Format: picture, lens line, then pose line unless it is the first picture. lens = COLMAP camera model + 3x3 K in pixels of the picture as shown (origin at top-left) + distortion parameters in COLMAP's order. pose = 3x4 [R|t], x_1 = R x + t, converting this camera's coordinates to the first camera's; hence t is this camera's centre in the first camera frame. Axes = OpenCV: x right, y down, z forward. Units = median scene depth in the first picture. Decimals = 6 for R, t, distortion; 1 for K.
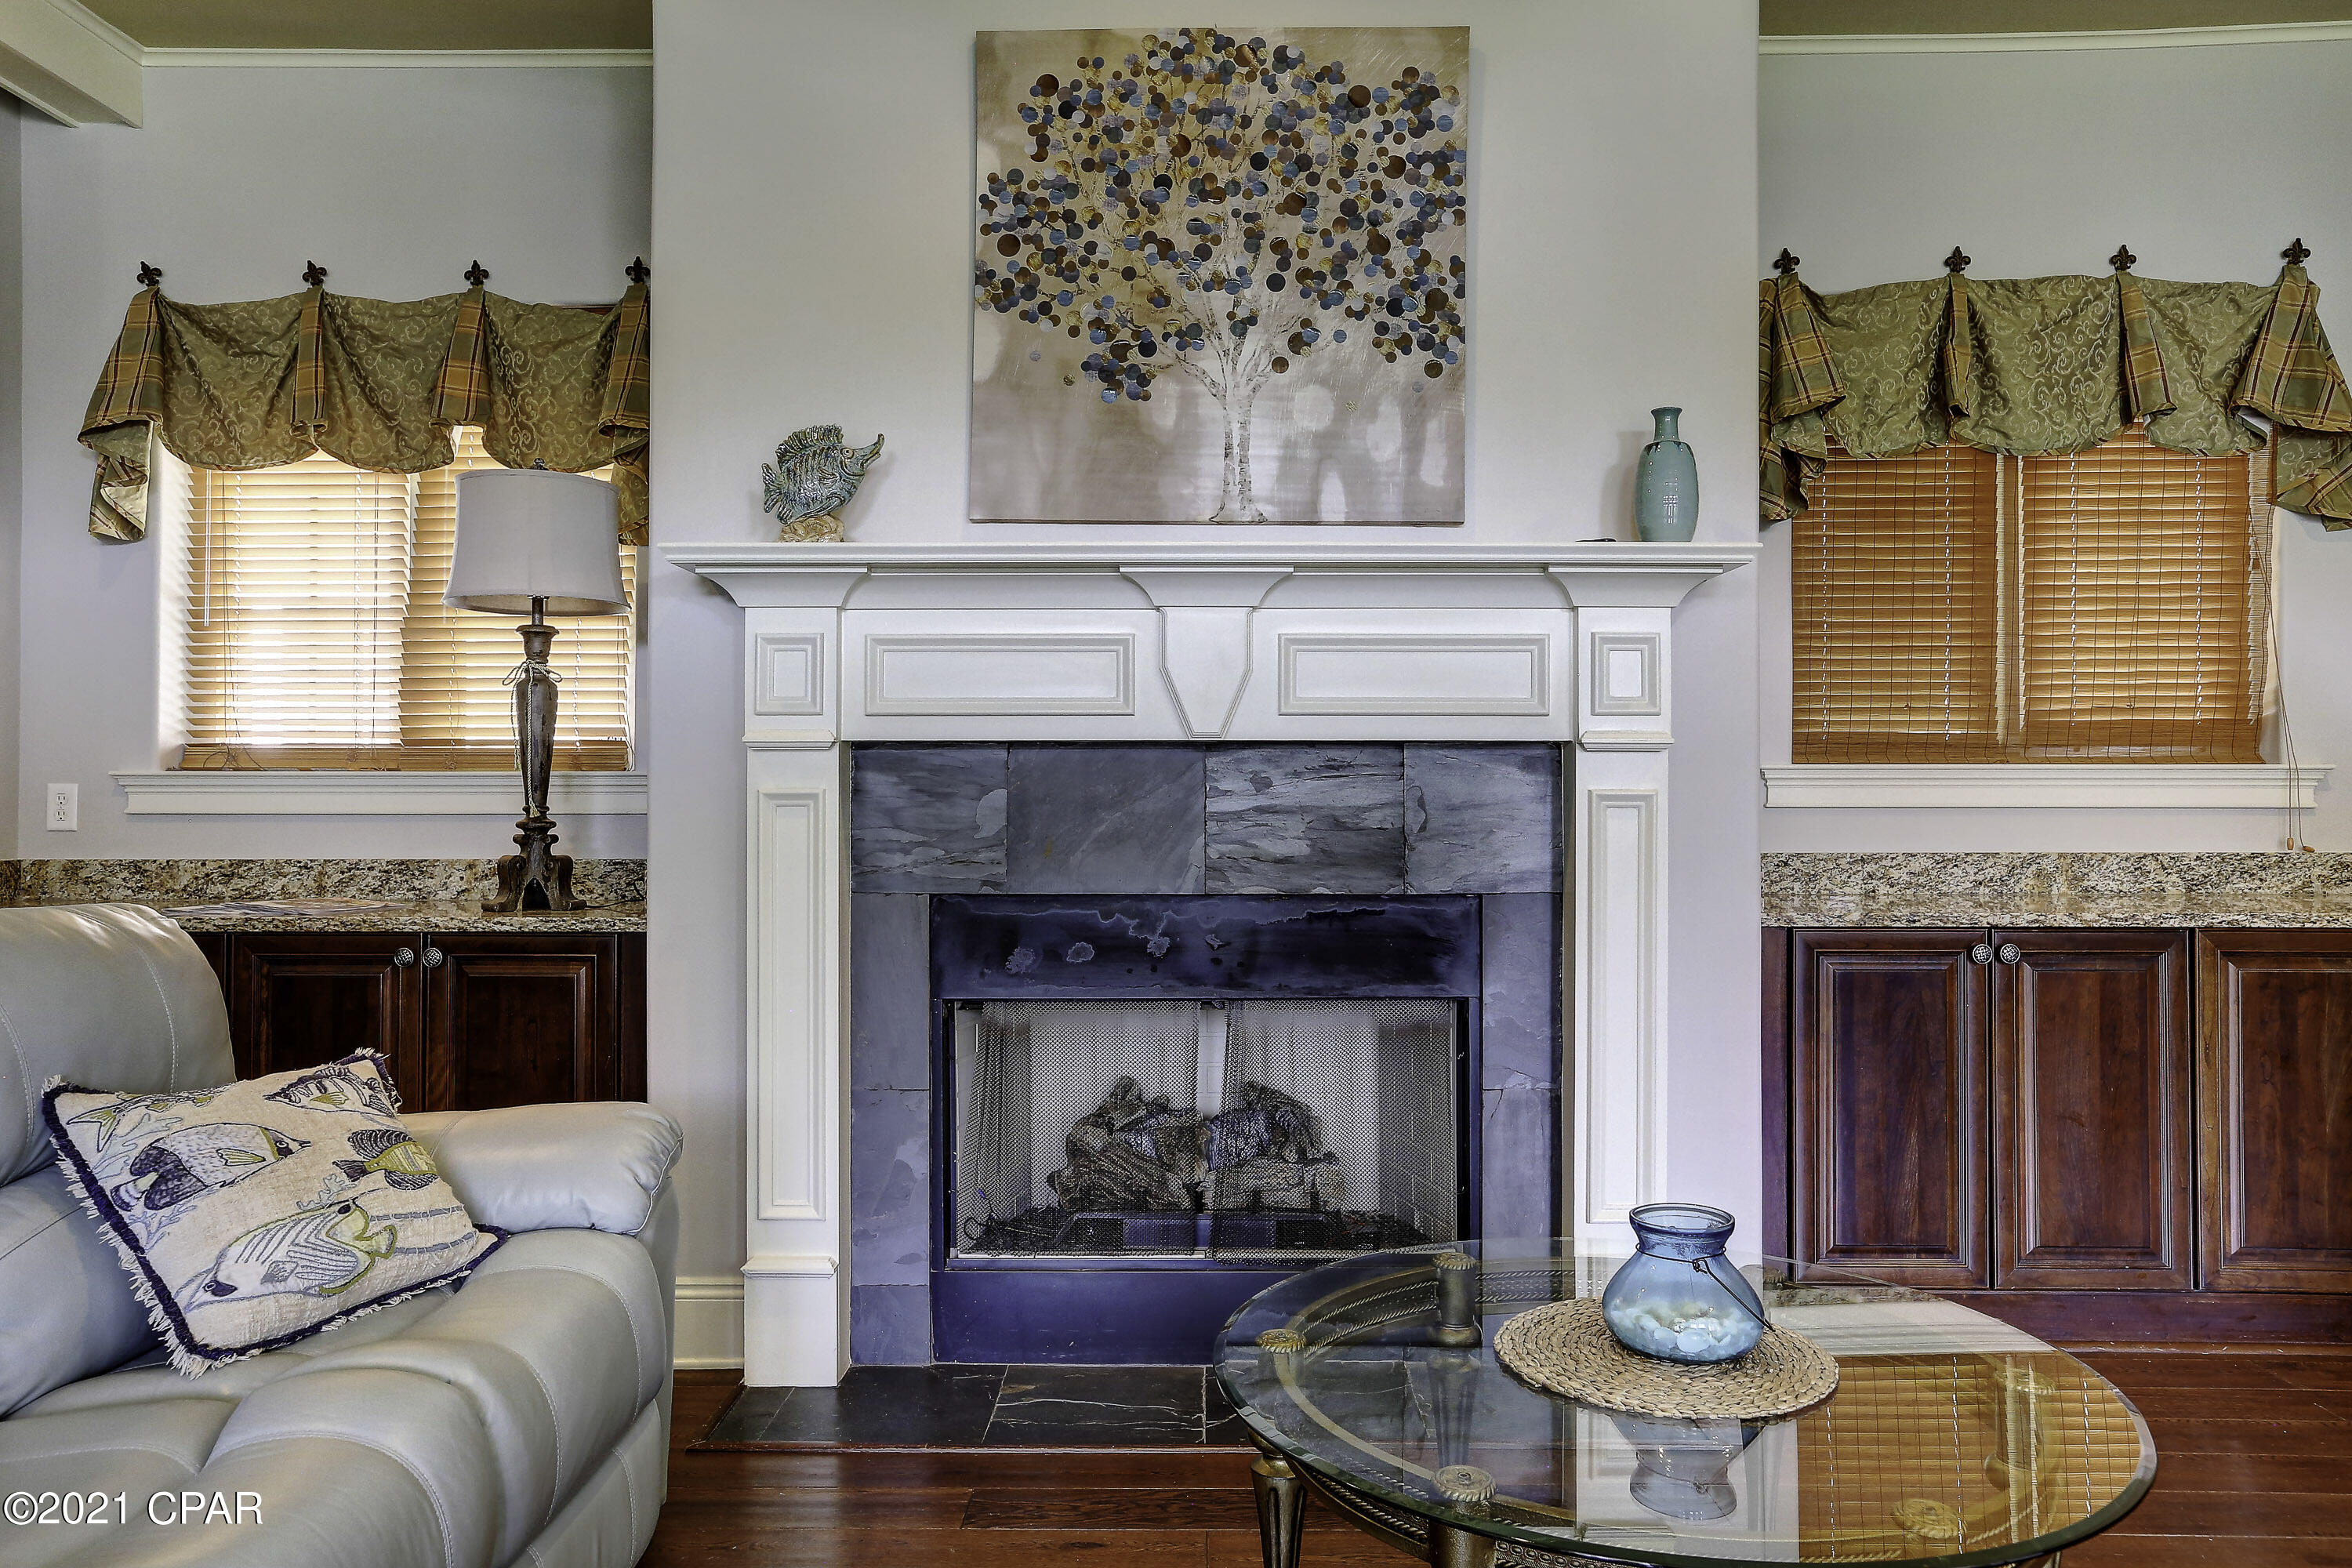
lens RADIAL K [[1565.4, 0, 1176.0], [0, 1565.4, 784.0], [0, 0, 1]] dist [-0.050556, 0.074578]
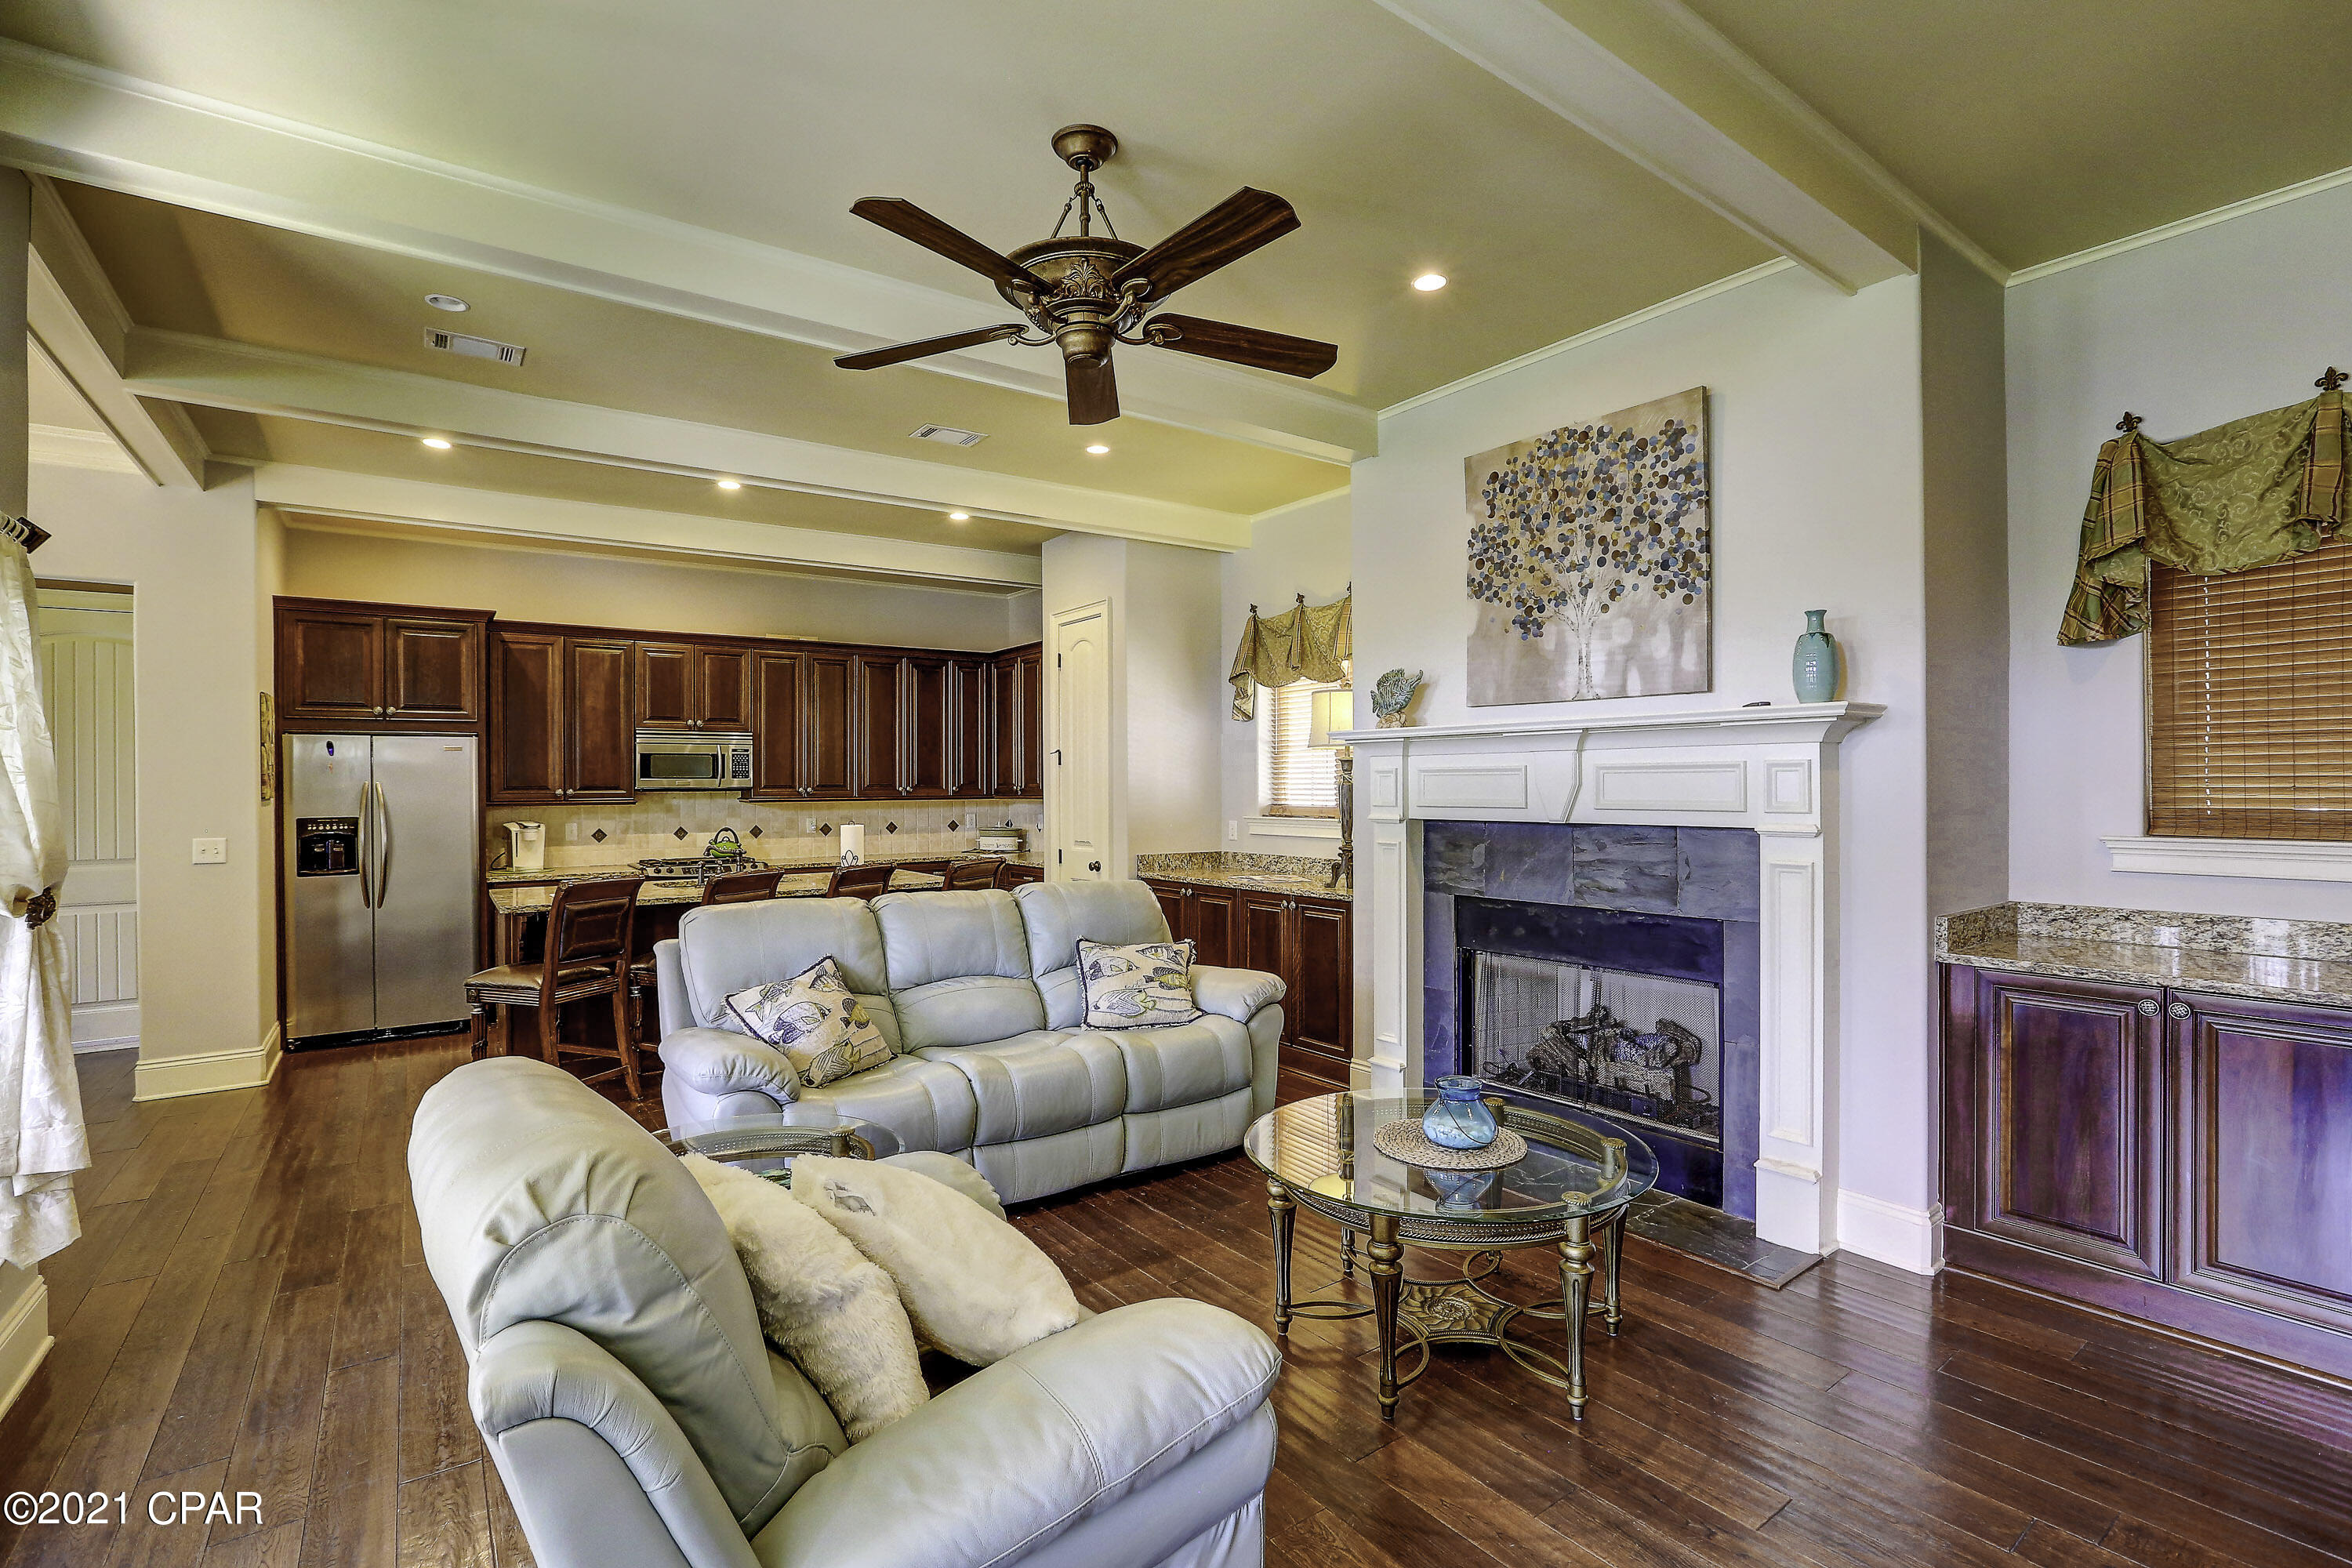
lens RADIAL K [[1074.3, 0, 1176.0], [0, 1074.3, 784.0], [0, 0, 1]] dist [-0.069316, 0.028861]
pose [[0.596277, -0.004277, -0.802768, 0.733162], [0.012445, 0.999915, 0.003917, -0.081670], [0.802683, -0.012326, 0.596279, -0.100501]]
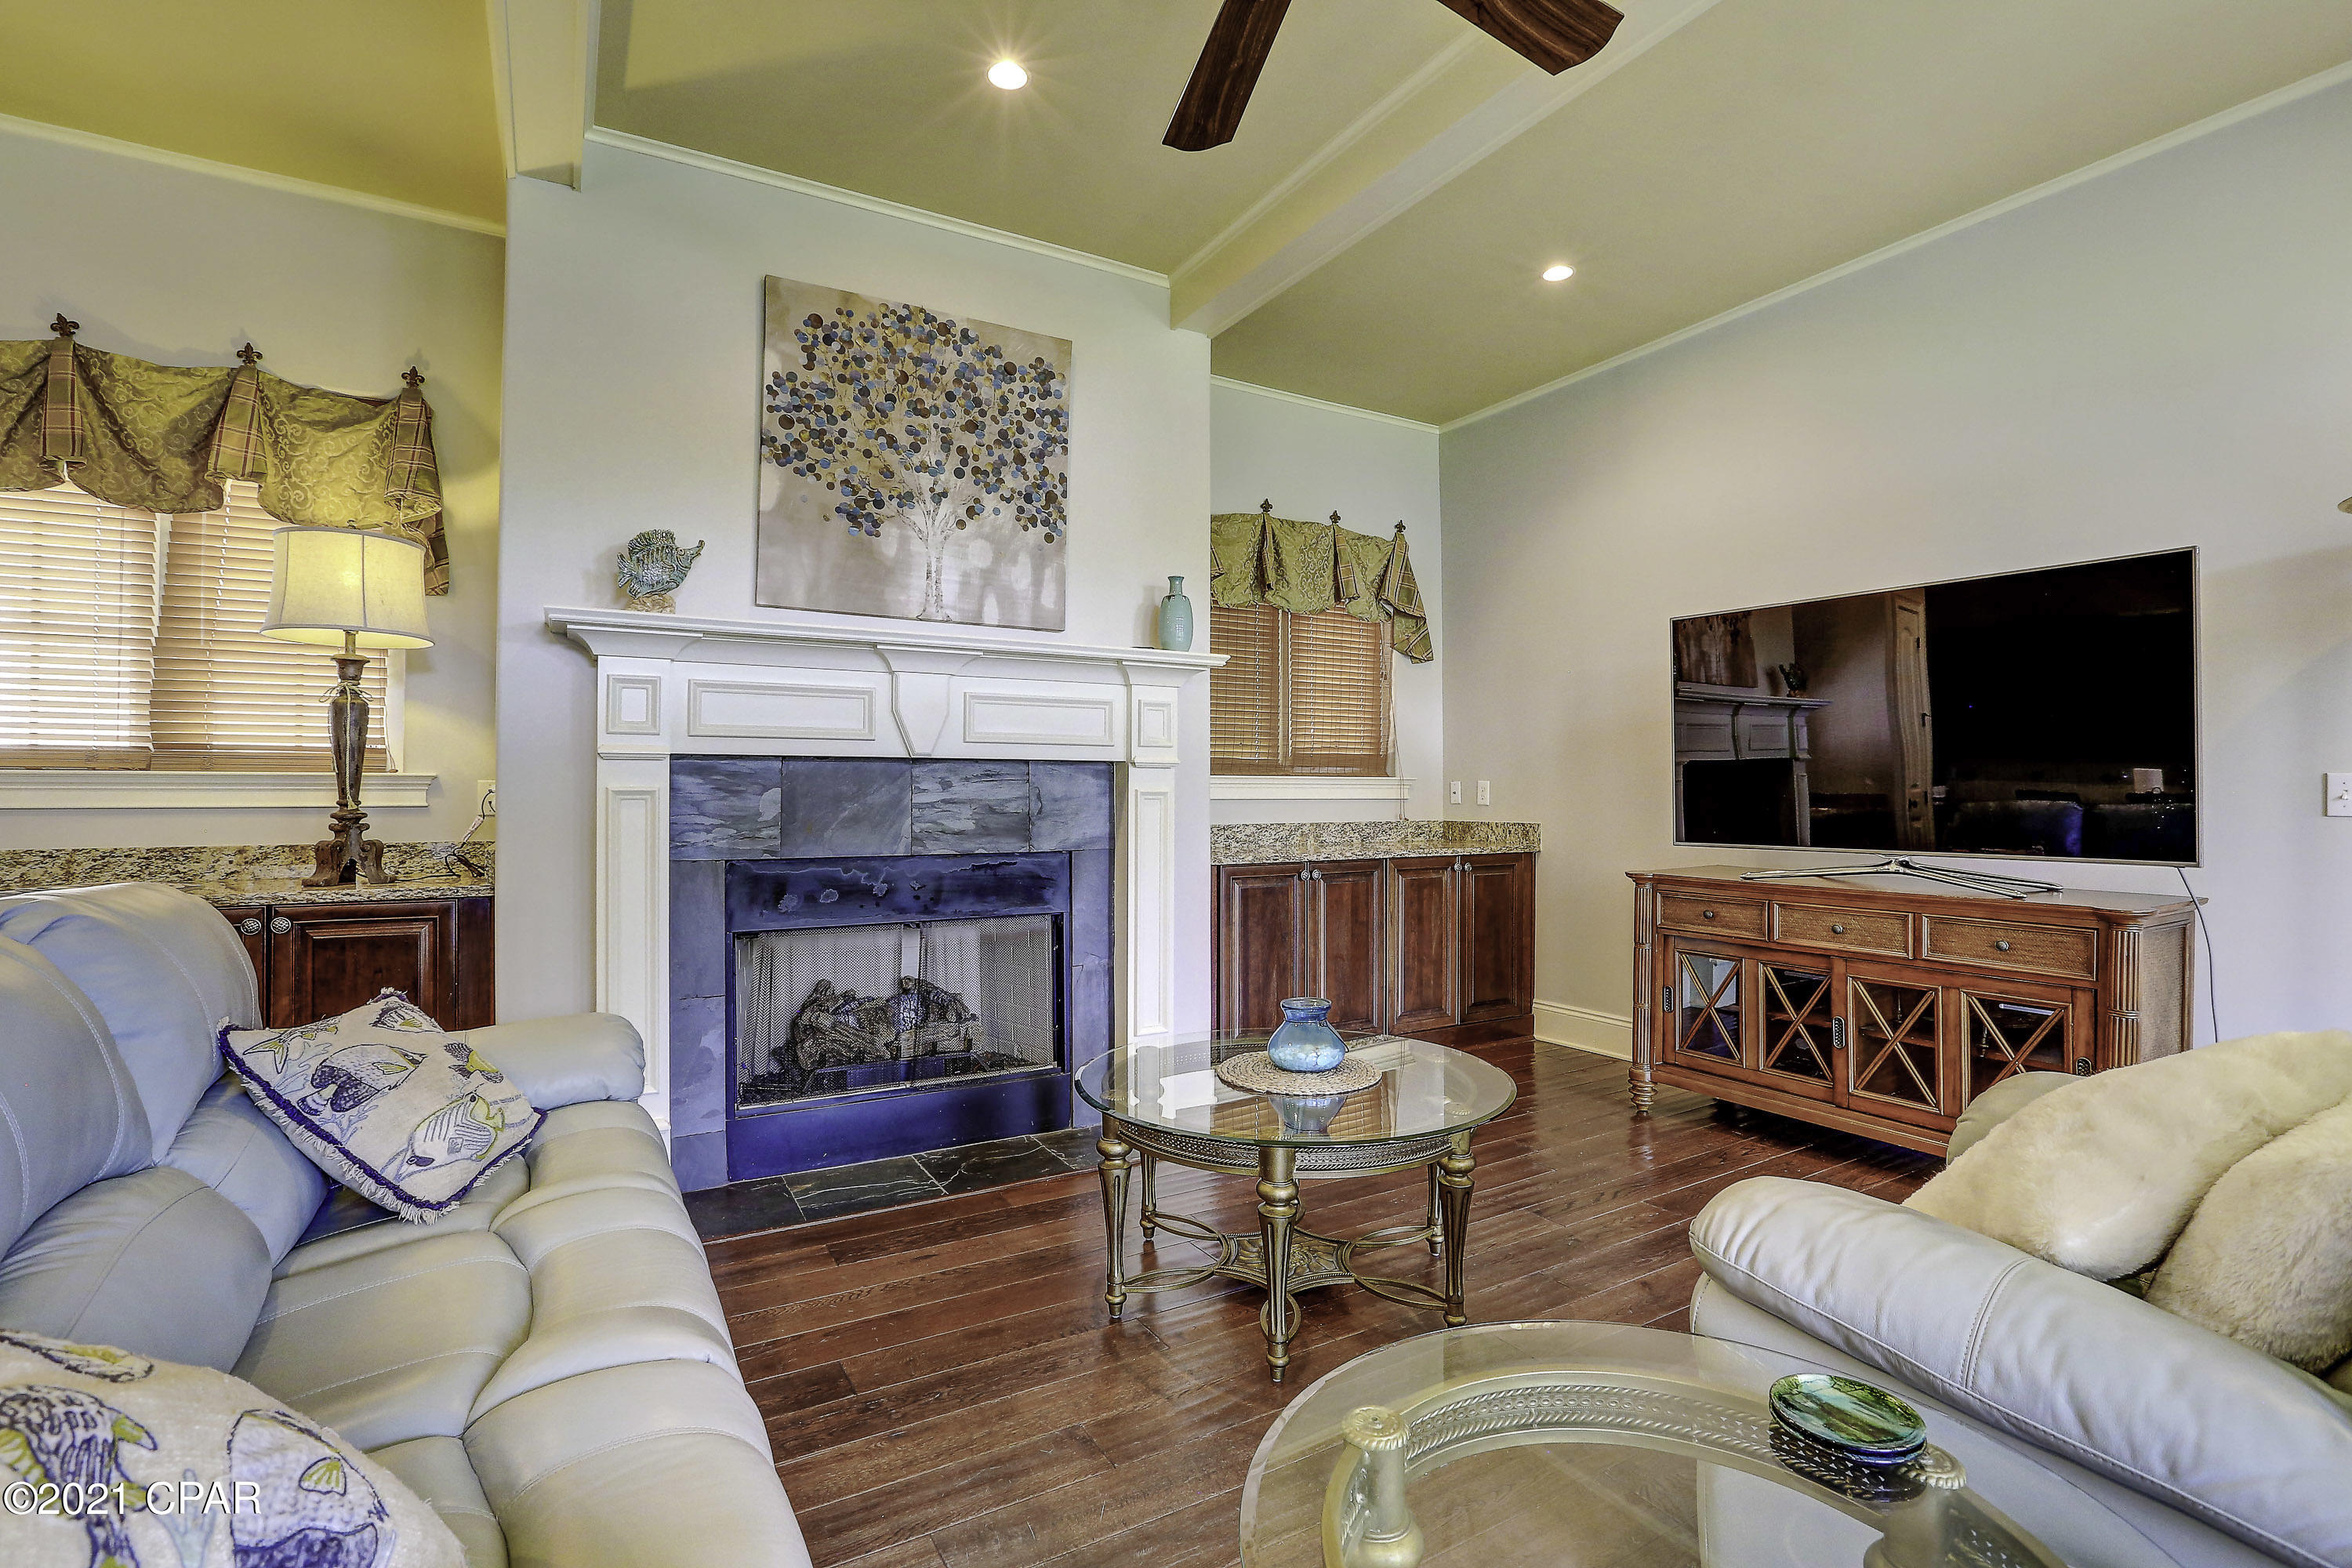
lens RADIAL K [[1074.3, 0, 1176.0], [0, 1074.3, 784.0], [0, 0, 1]] dist [-0.069316, 0.028861]
pose [[0.858407, 0.004546, 0.512949, -0.304896], [-0.004106, 0.999990, -0.001991, 0.000006], [-0.512953, -0.000397, 0.858417, -0.057509]]
